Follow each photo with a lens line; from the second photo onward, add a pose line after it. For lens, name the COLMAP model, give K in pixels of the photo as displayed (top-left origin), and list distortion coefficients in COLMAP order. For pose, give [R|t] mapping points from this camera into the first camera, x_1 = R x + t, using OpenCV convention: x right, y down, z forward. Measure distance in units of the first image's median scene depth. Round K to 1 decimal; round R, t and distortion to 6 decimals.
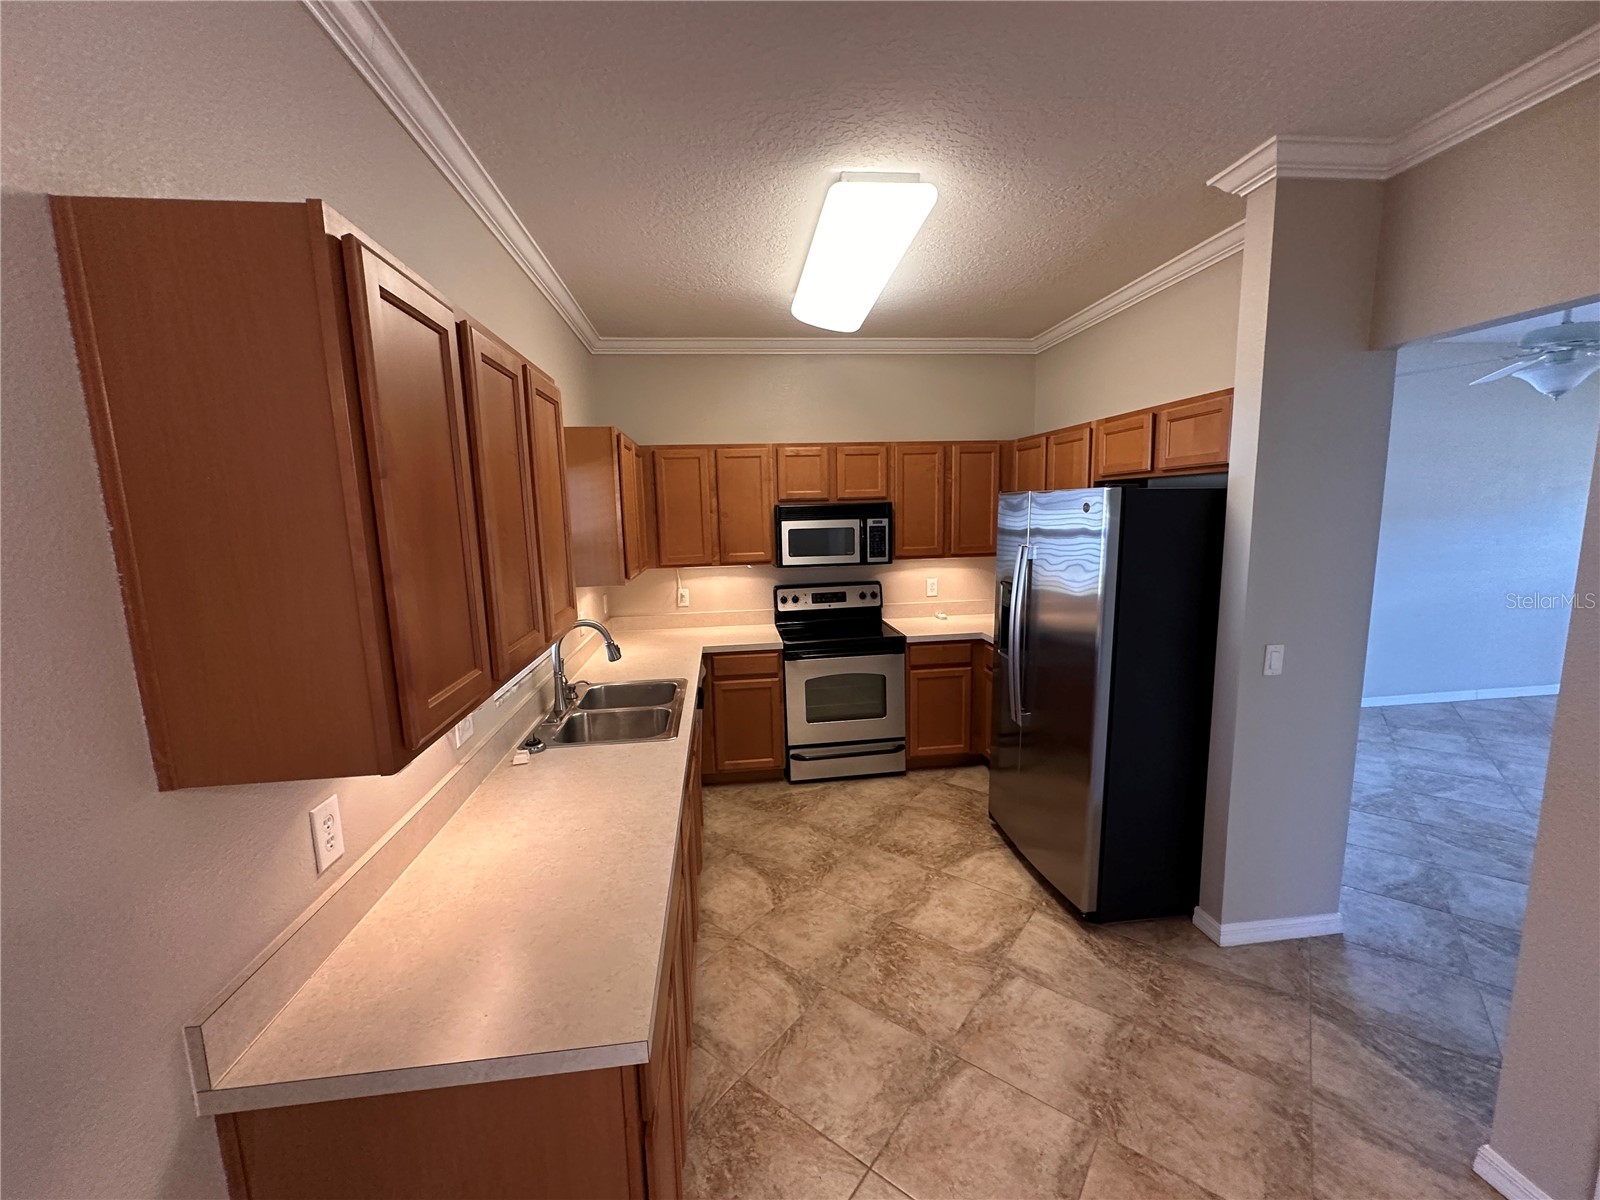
lens RADIAL K [[637.1, 0, 798.7], [0, 637.1, 601.0], [0, 0, 1]] dist [-0.001510, 0.000808]
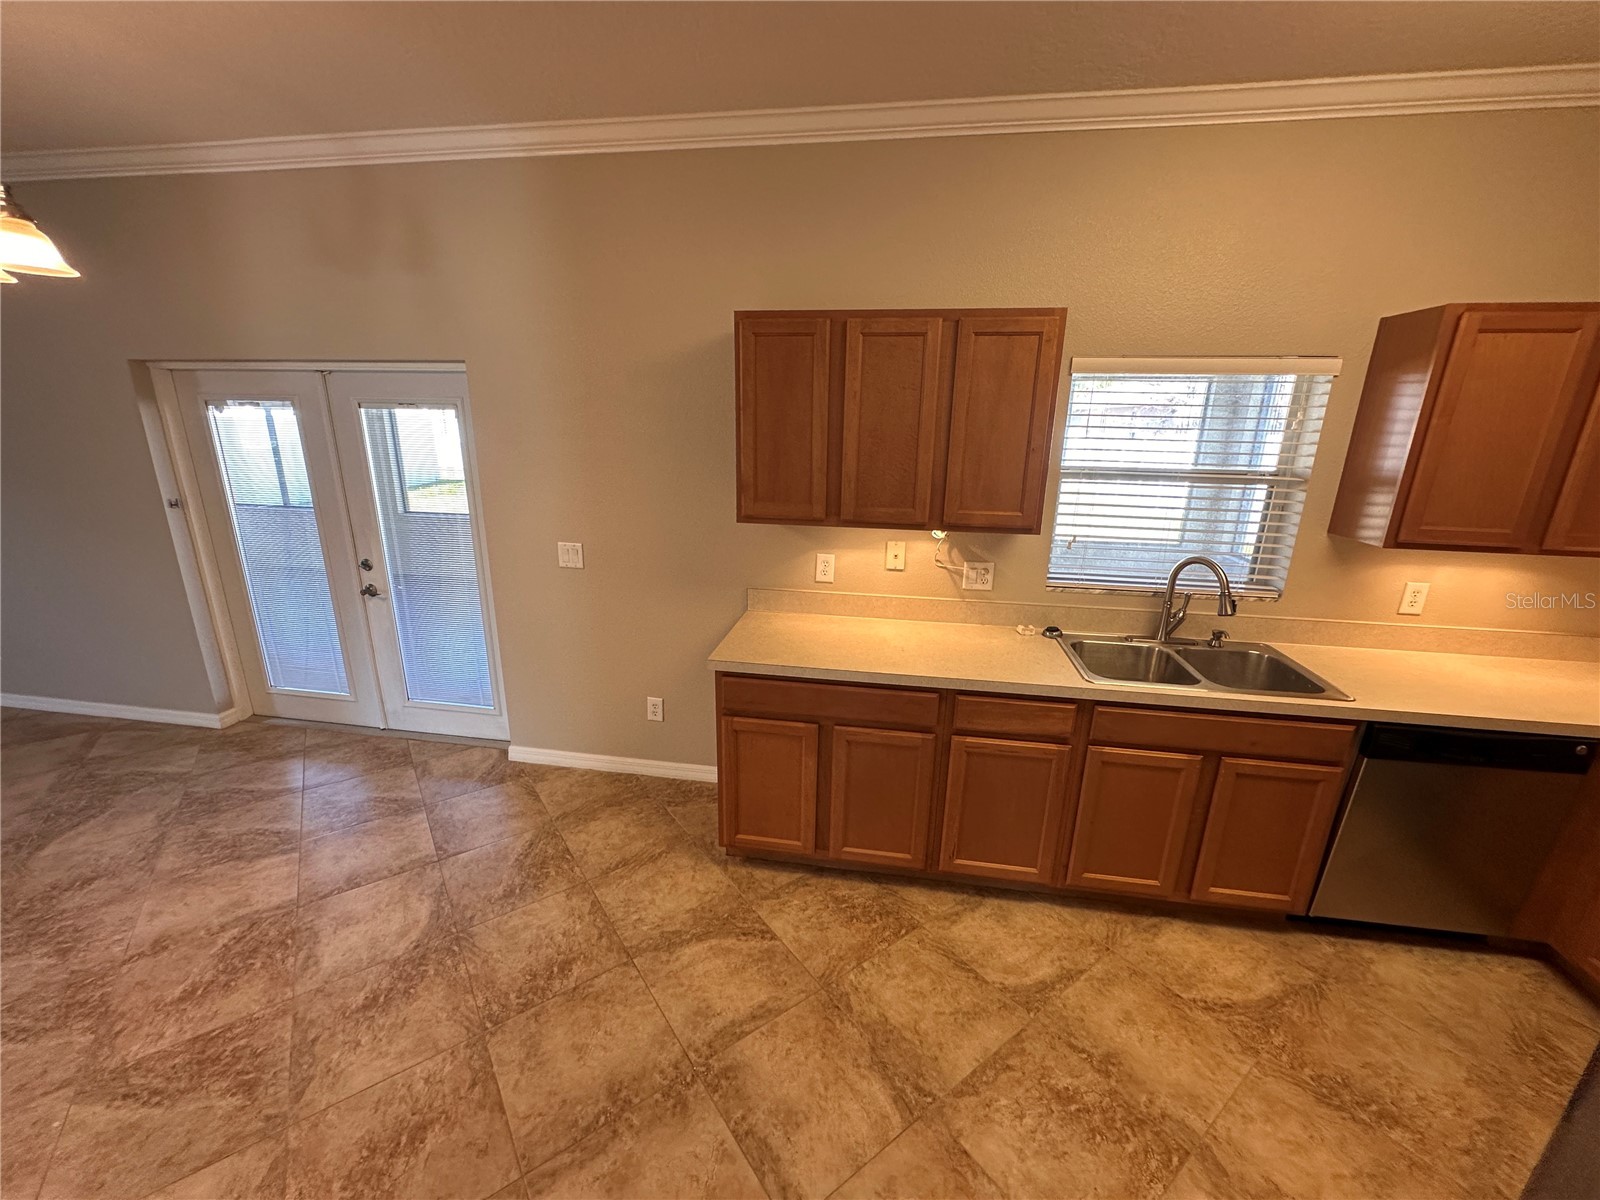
lens RADIAL K [[637.1, 0, 797.7], [0, 637.1, 600.9], [0, 0, 1]] dist [-0.001510, 0.000808]
pose [[-0.277006, 0.284753, -0.917705, 0.652244], [-0.149617, 0.930648, 0.333931, -0.125525], [0.949148, 0.229806, -0.215191, 0.660627]]
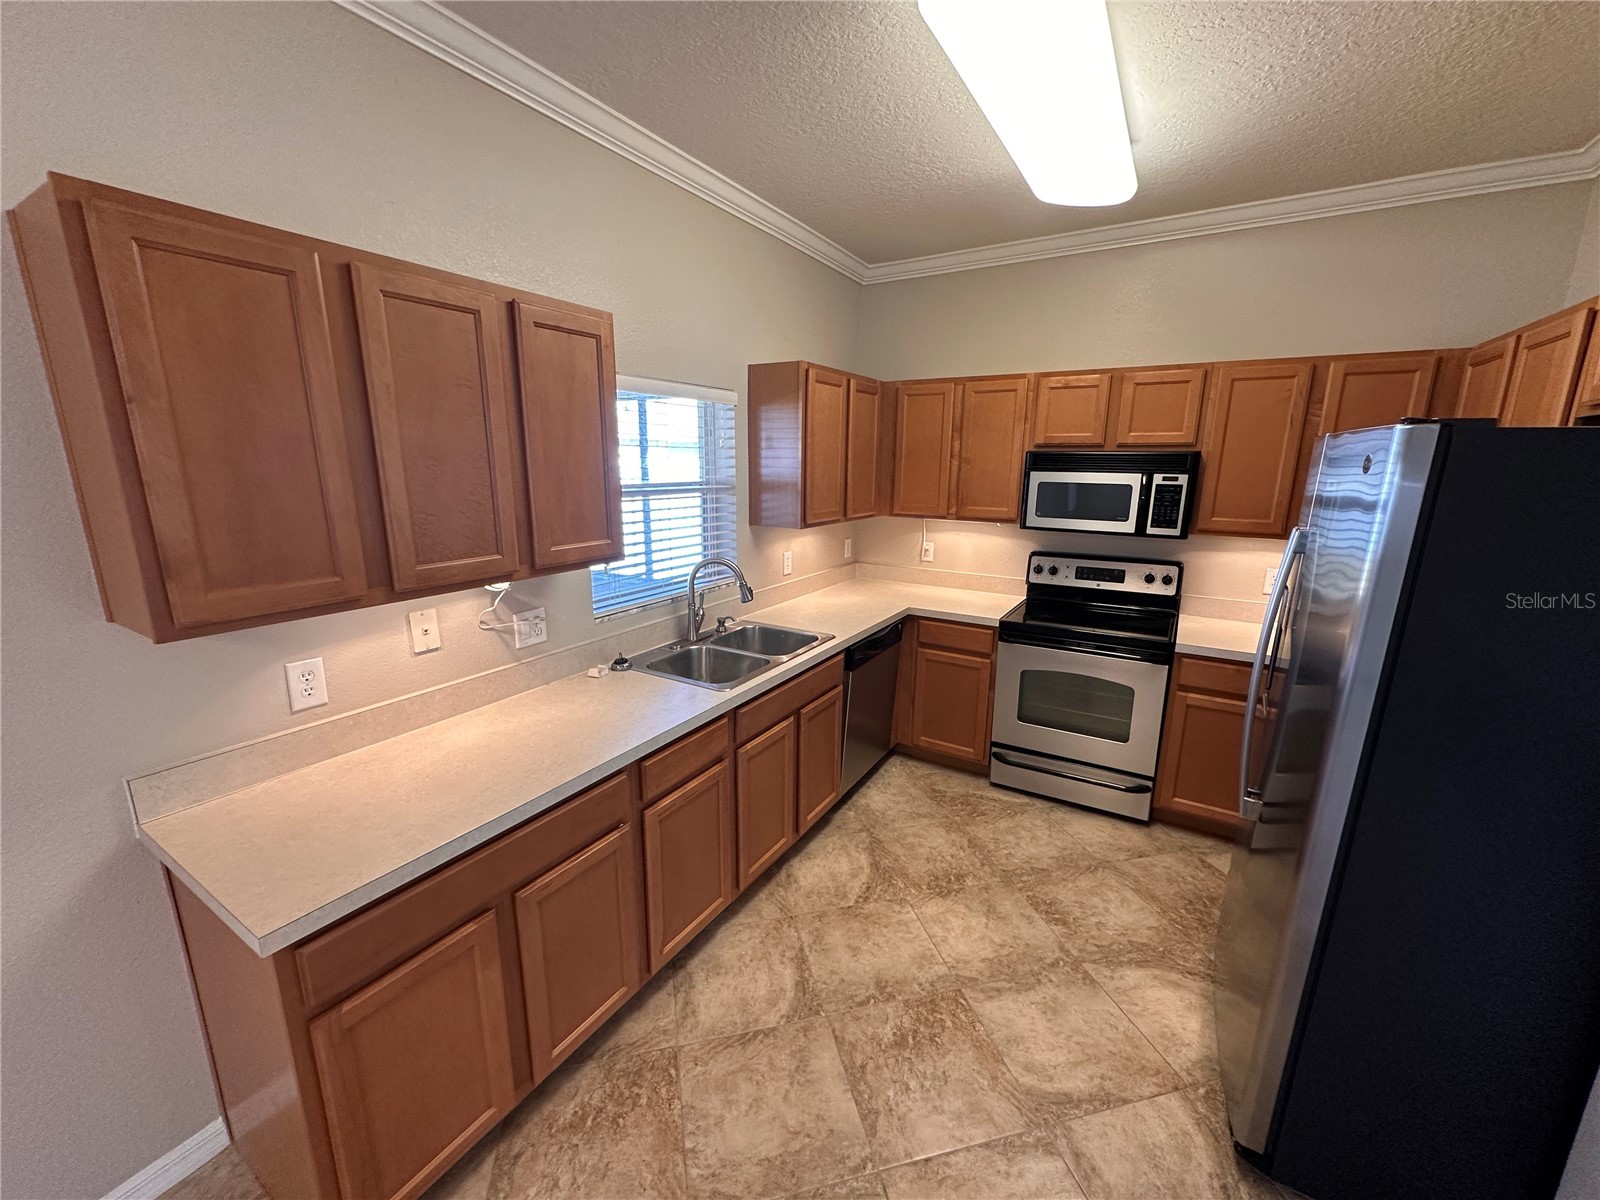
lens RADIAL K [[637.1, 0, 799.6], [0, 637.1, 600.7], [0, 0, 1]] dist [-0.001510, 0.000808]
pose [[0.784162, 0.166984, -0.597667, 0.381670], [-0.118276, 0.985678, 0.120209, -0.039513], [0.609180, -0.023574, 0.792681, 0.269348]]
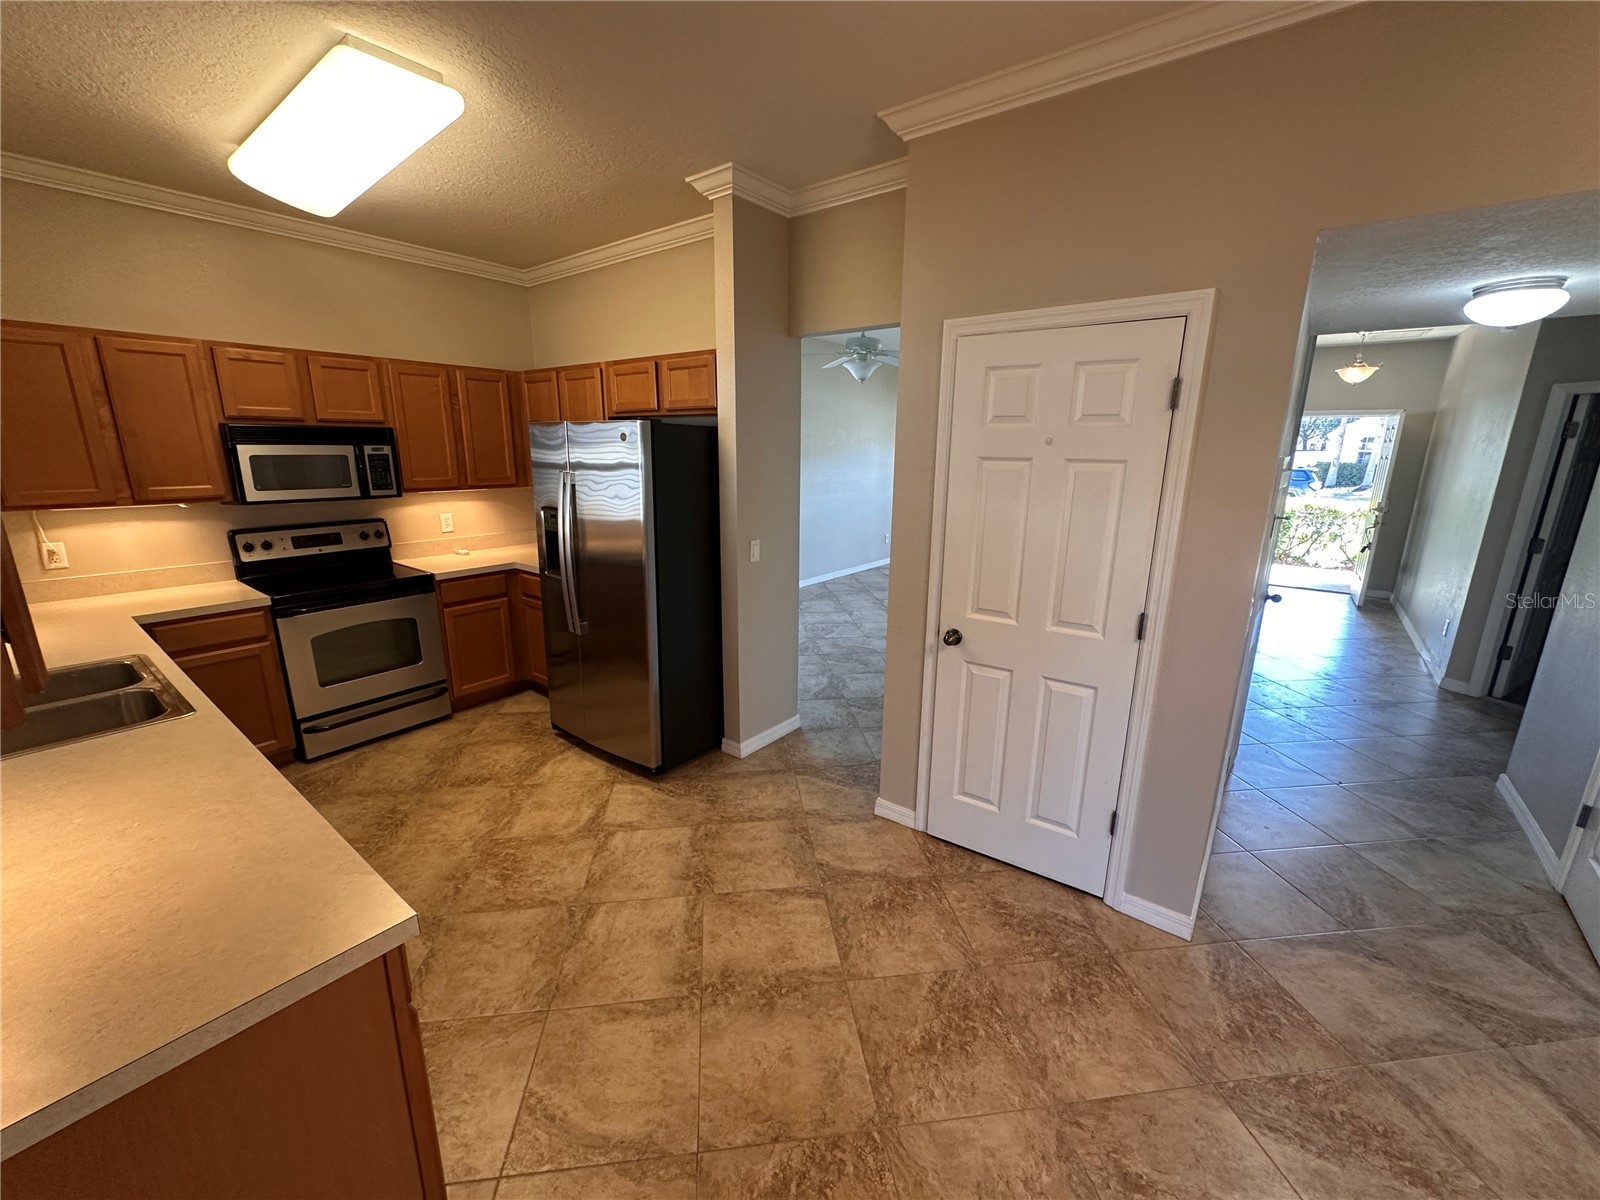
lens RADIAL K [[637.1, 0, 798.1], [0, 637.1, 600.3], [0, 0, 1]] dist [-0.001510, 0.000808]
pose [[0.702233, -0.136569, 0.698726, -0.173415], [0.075245, 0.990169, 0.117910, 0.035557], [-0.707960, -0.030224, 0.705605, -0.068531]]
